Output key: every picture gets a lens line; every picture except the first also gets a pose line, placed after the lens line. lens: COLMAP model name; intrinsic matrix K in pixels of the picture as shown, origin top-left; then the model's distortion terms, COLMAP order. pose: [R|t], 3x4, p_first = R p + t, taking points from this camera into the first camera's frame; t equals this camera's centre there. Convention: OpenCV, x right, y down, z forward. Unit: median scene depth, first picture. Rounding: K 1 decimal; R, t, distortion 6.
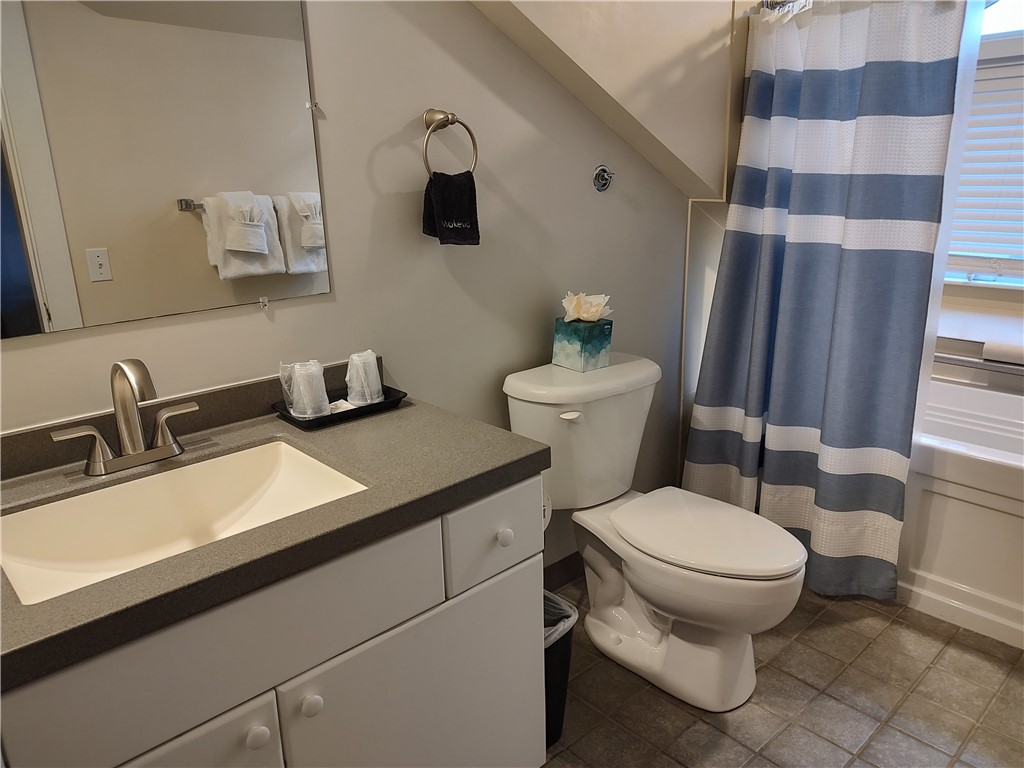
lens RADIAL K [[727.3, 0, 514.6], [0, 727.3, 378.5], [0, 0, 1]] dist [0.011666, 0.000372]
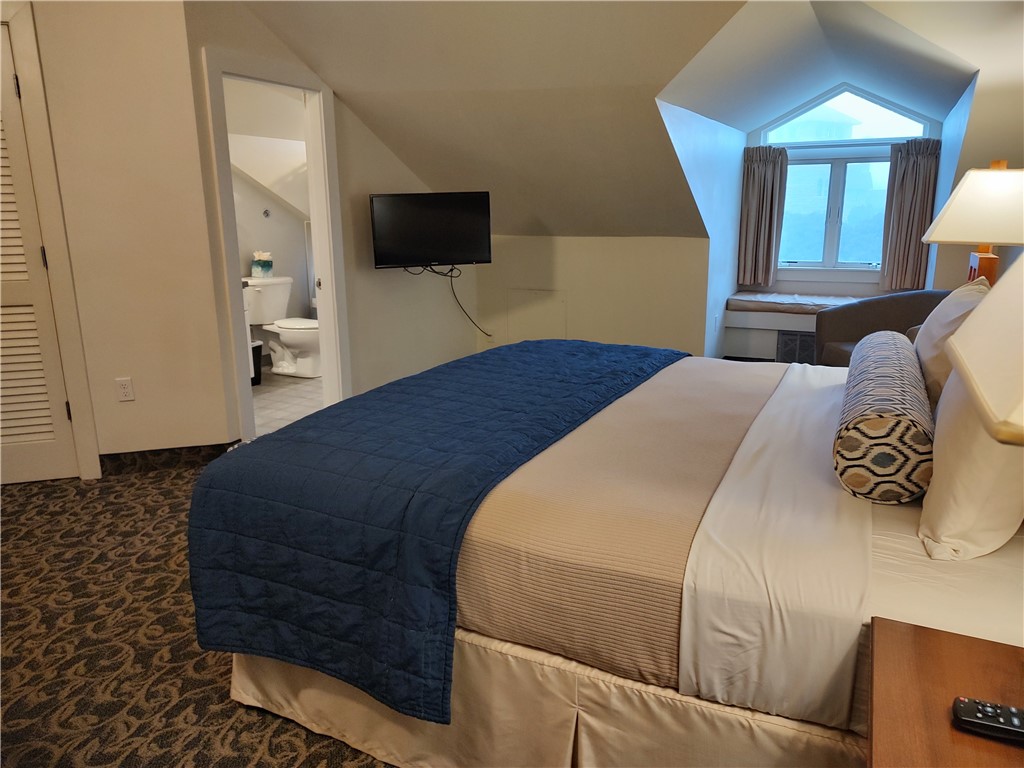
lens RADIAL K [[727.3, 0, 514.6], [0, 727.3, 378.5], [0, 0, 1]] dist [0.011666, 0.000372]
pose [[0.936994, -0.064379, 0.343363, 0.009654], [0.080340, 0.996239, -0.032447, 0.574138], [-0.339982, 0.057989, 0.938642, -2.090221]]
